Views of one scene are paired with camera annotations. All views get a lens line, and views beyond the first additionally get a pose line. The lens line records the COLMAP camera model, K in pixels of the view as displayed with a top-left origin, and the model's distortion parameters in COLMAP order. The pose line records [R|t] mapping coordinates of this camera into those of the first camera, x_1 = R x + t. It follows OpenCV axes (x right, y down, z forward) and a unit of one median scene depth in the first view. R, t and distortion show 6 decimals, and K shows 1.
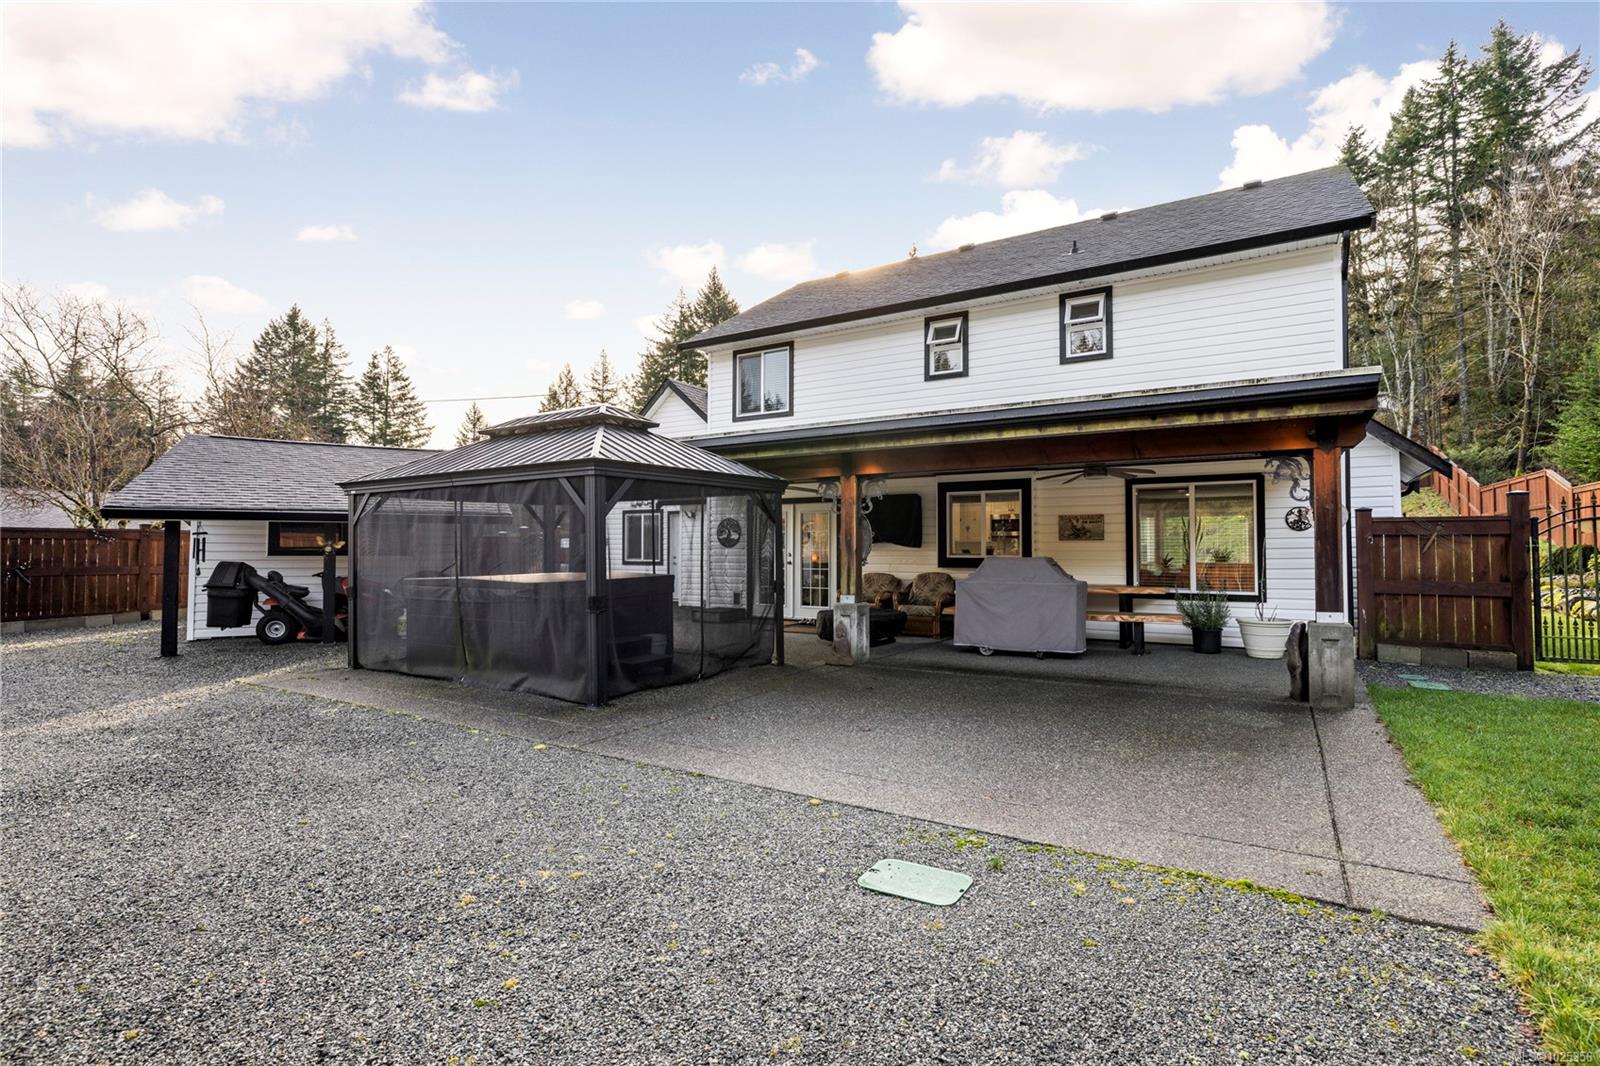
lens RADIAL K [[754.2, 0, 800.0], [0, 754.2, 533.0], [0, 0, 1]] dist [-0.003775, -0.000359]
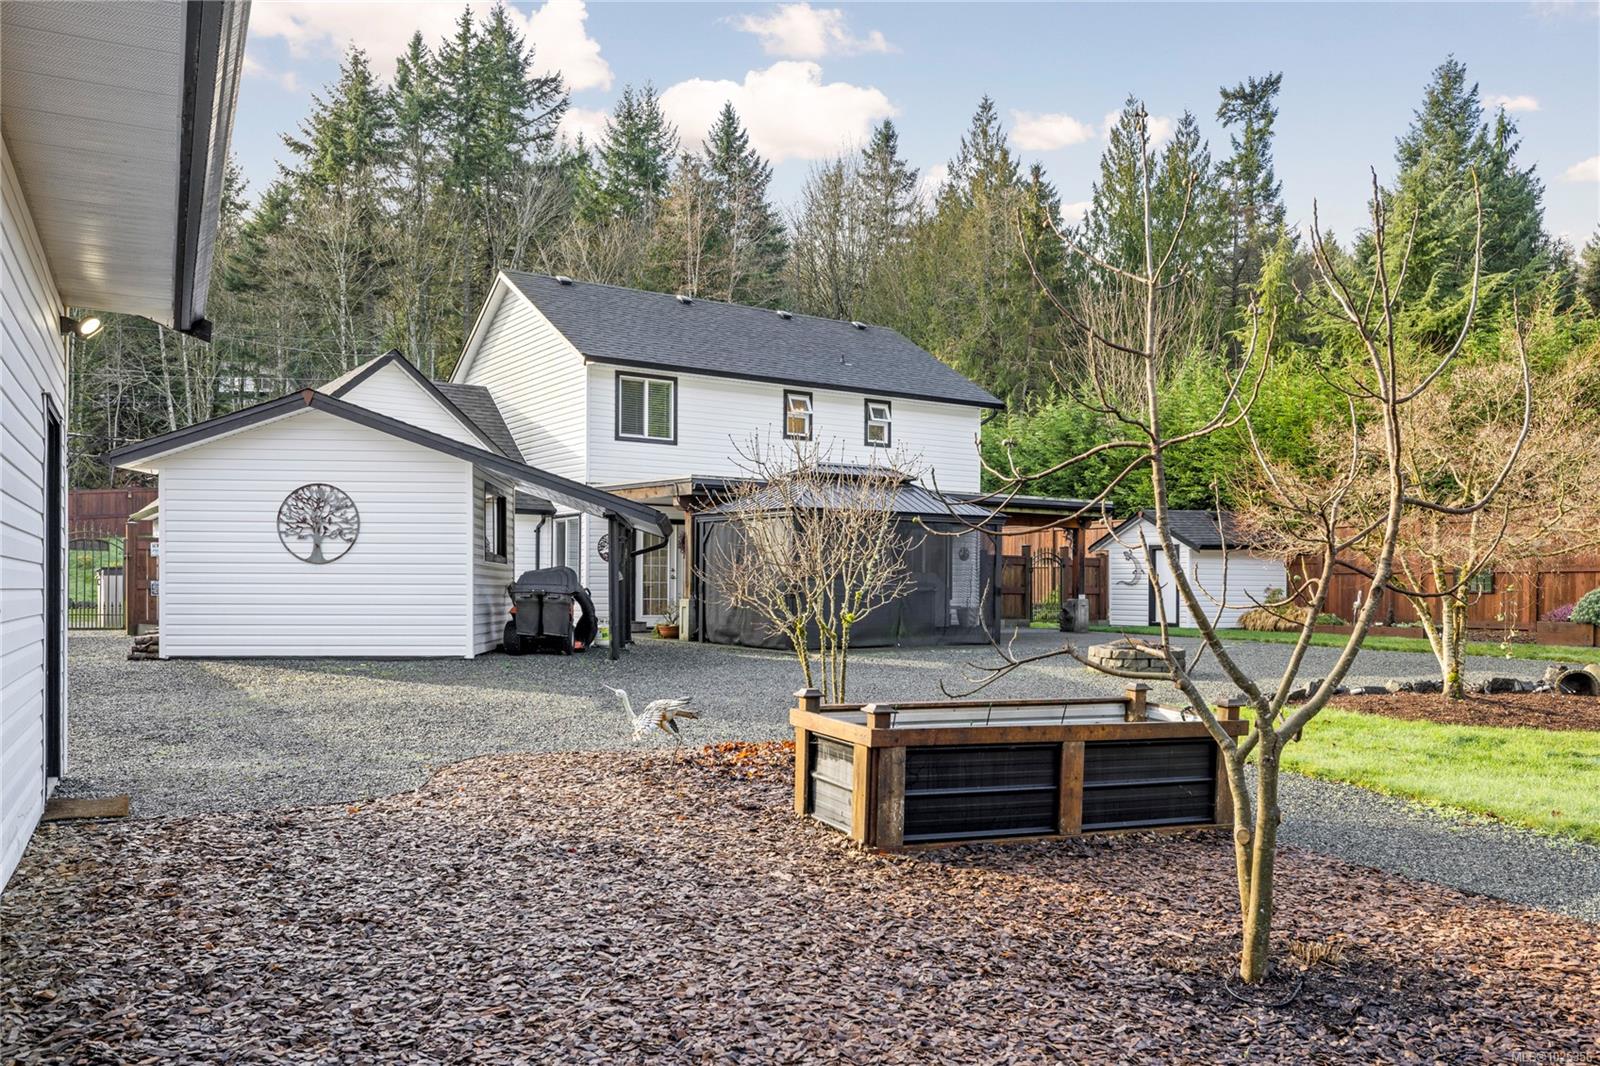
lens RADIAL K [[1258.6, 0, 806.5], [0, 1258.6, 606.8], [0, 0, 1]] dist [0.002118, -0.004533]
pose [[0.406012, -0.010353, 0.913809, -2.058416], [-0.025284, 0.999426, 0.022557, 0.045076], [-0.913518, -0.032263, 0.405517, 0.070396]]
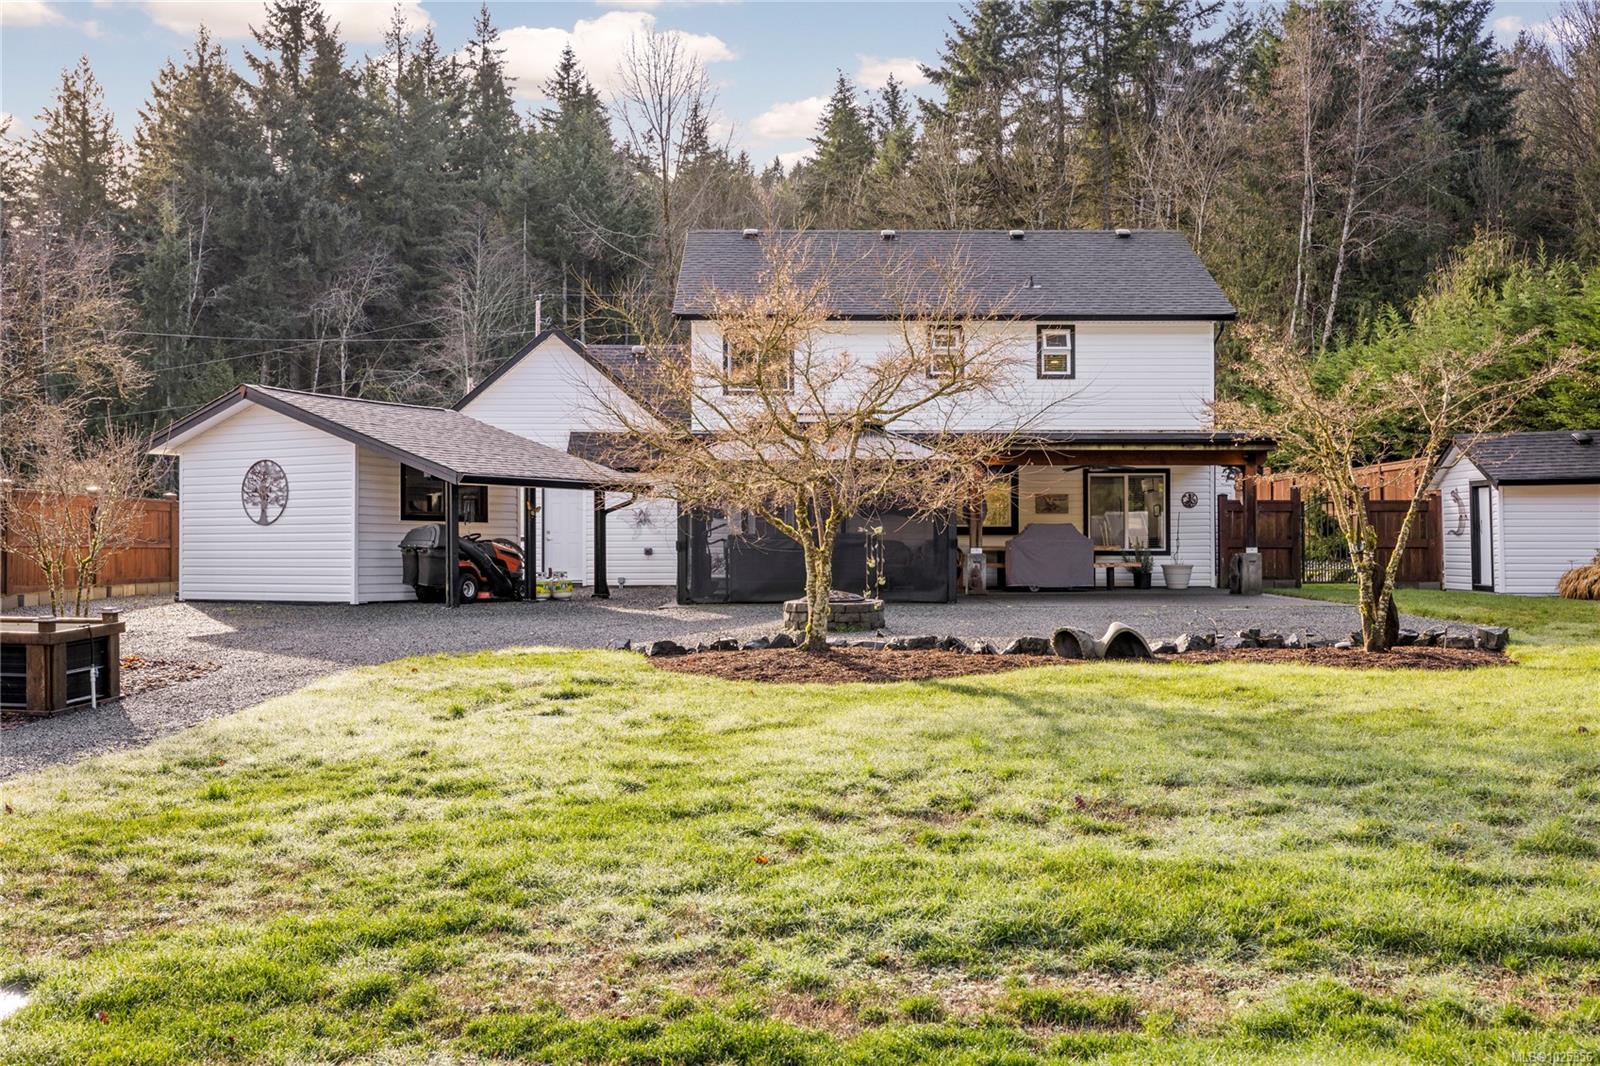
lens RADIAL K [[1533.7, 0, 800.0], [0, 1533.7, 533.0], [0, 0, 1]] dist [-0.004644, 0.008486]
pose [[0.844481, 0.005041, 0.535562, -1.479339], [-0.010396, 0.999922, 0.006981, 0.030658], [-0.535484, -0.011463, 0.844467, -1.067845]]
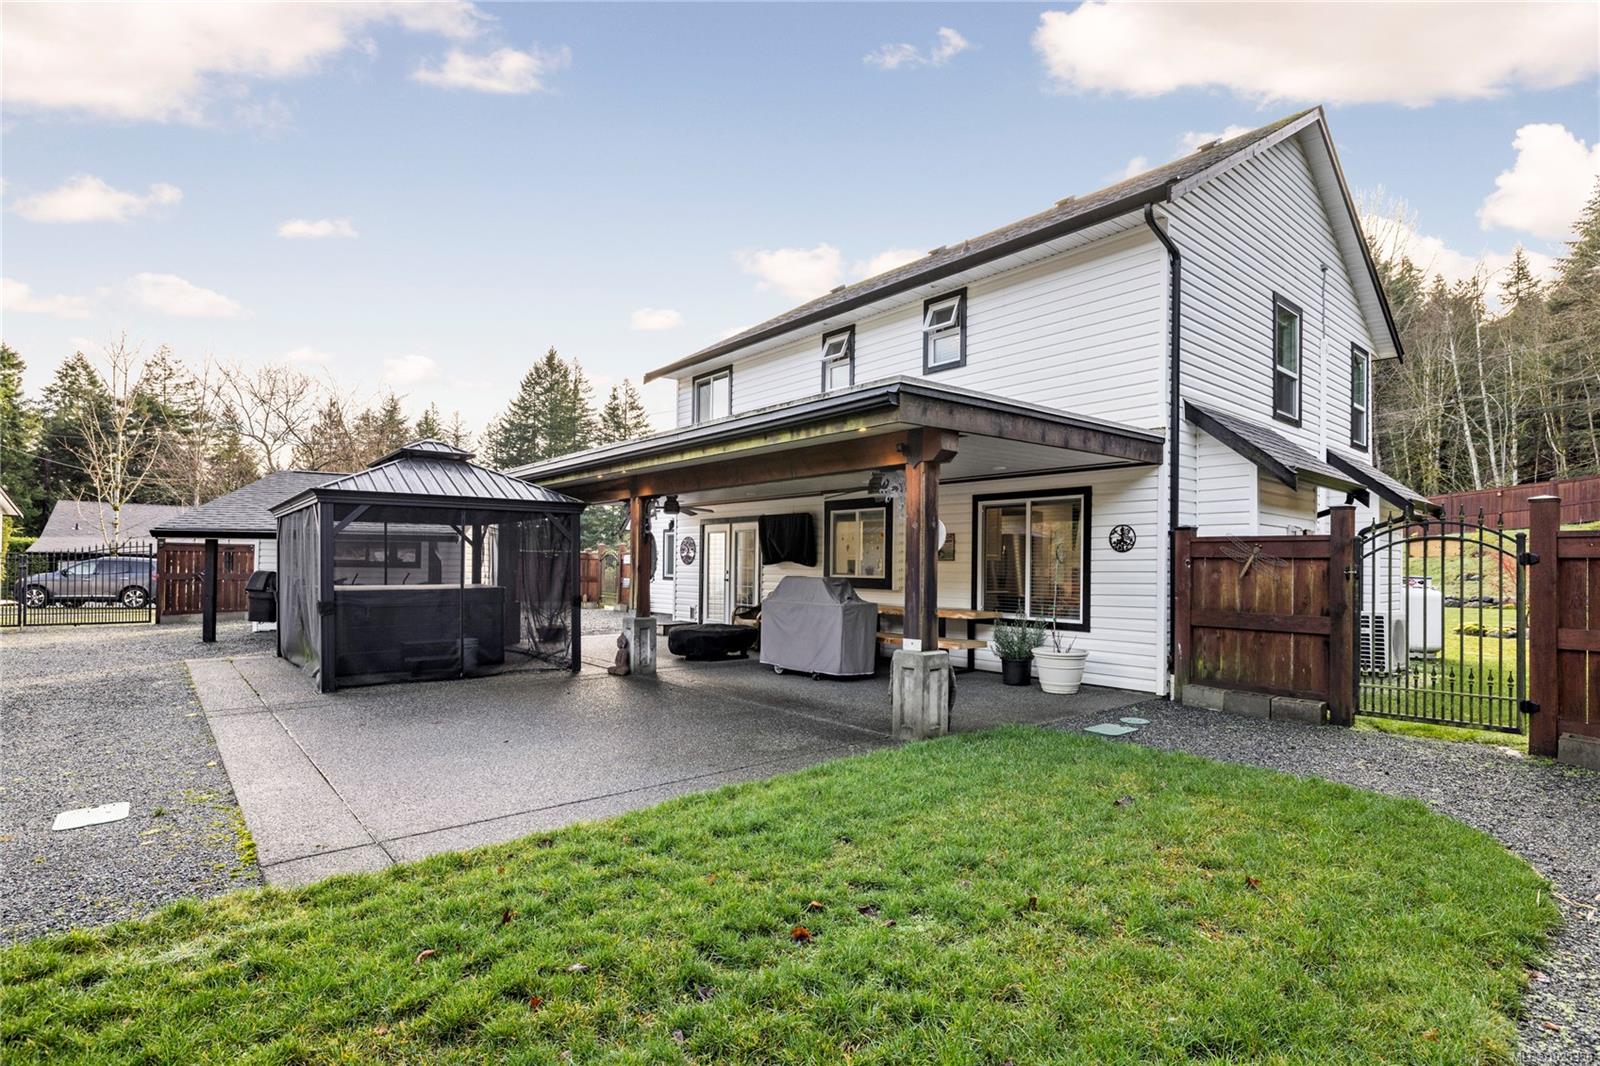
lens RADIAL K [[771.4, 0, 800.9], [0, 771.4, 558.0], [0, 0, 1]] dist [-0.009590, 0.000067]
pose [[0.953912, 0.008172, -0.299975, 0.510235], [-0.005248, 0.999931, 0.010553, -0.002956], [0.300040, -0.008492, 0.953889, 0.027935]]
